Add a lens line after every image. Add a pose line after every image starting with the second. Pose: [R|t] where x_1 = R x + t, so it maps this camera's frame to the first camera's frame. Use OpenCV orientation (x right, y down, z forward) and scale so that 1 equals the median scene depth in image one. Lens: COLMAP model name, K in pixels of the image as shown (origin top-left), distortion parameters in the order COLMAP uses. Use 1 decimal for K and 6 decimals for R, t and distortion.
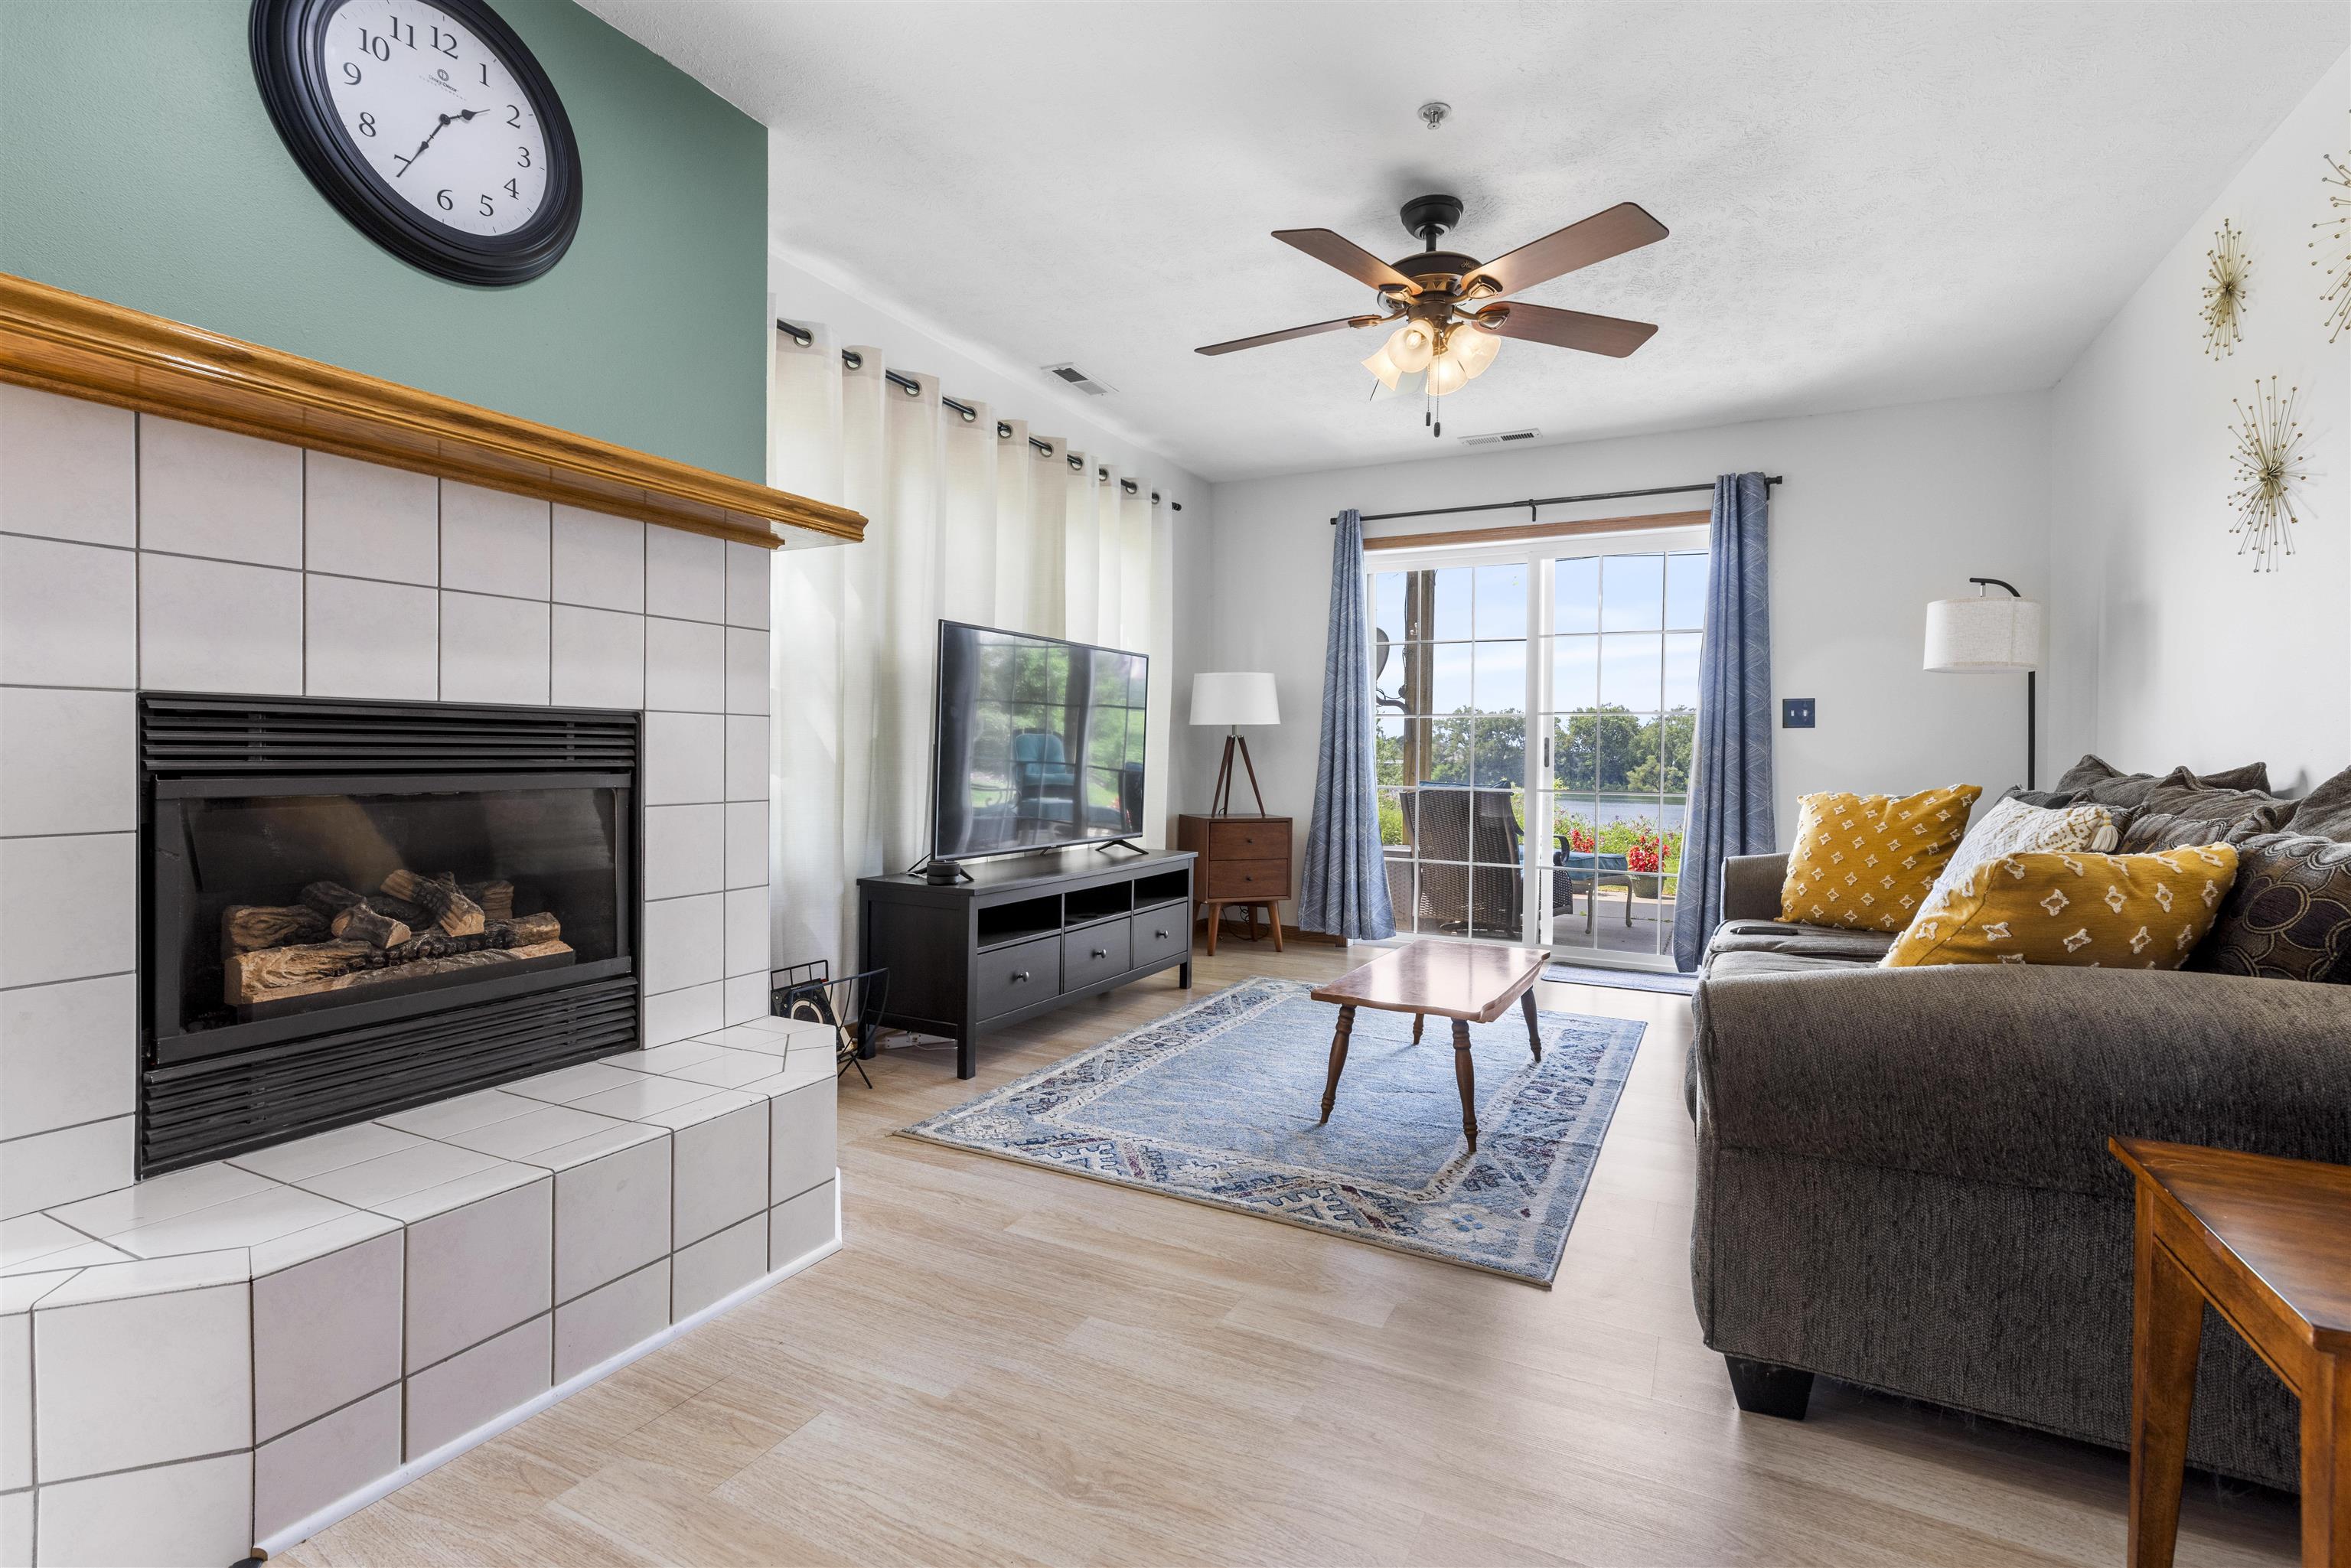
lens RADIAL K [[1070.0, 0, 1175.0], [0, 1070.0, 770.5], [0, 0, 1]] dist [-0.002412, -0.000270]
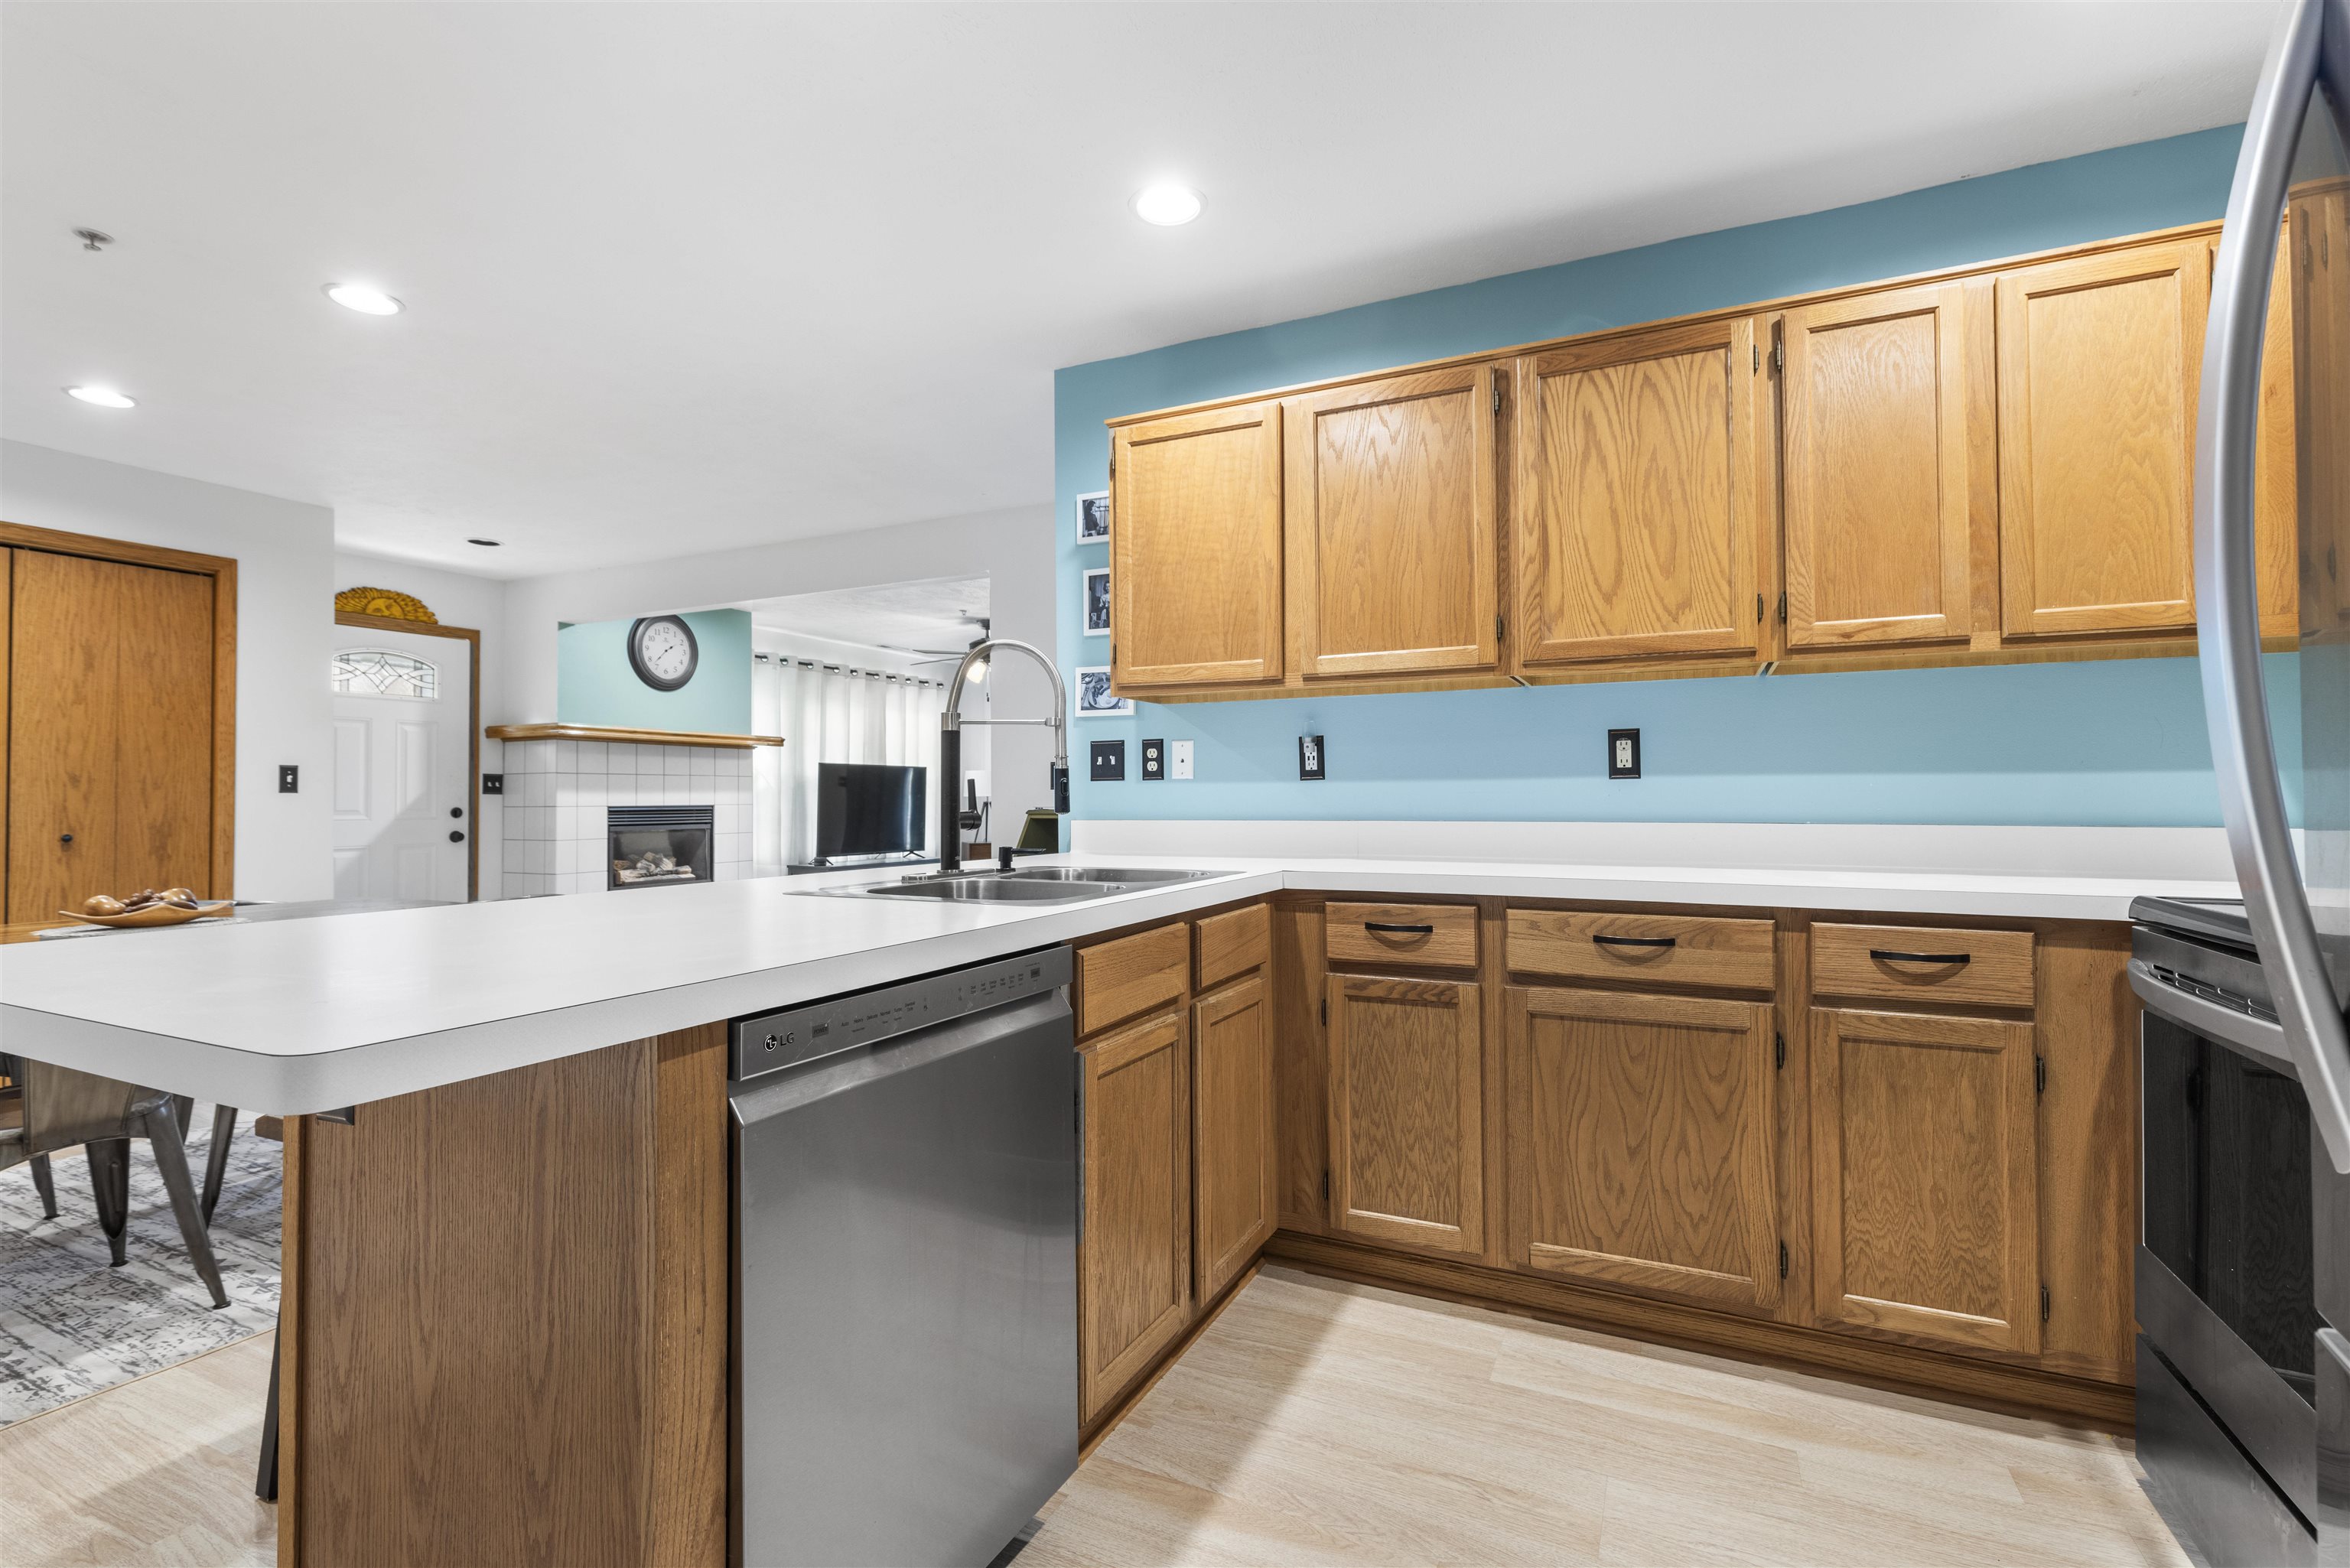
lens RADIAL K [[1069.5, 0, 1174.5], [0, 1069.5, 770.6], [0, 0, 1]] dist [-0.002412, -0.000270]
pose [[0.999597, -0.008380, 0.027124, 0.836371], [0.009371, 0.999285, -0.036617, -0.027708], [-0.026798, 0.036857, 0.998961, -2.338225]]
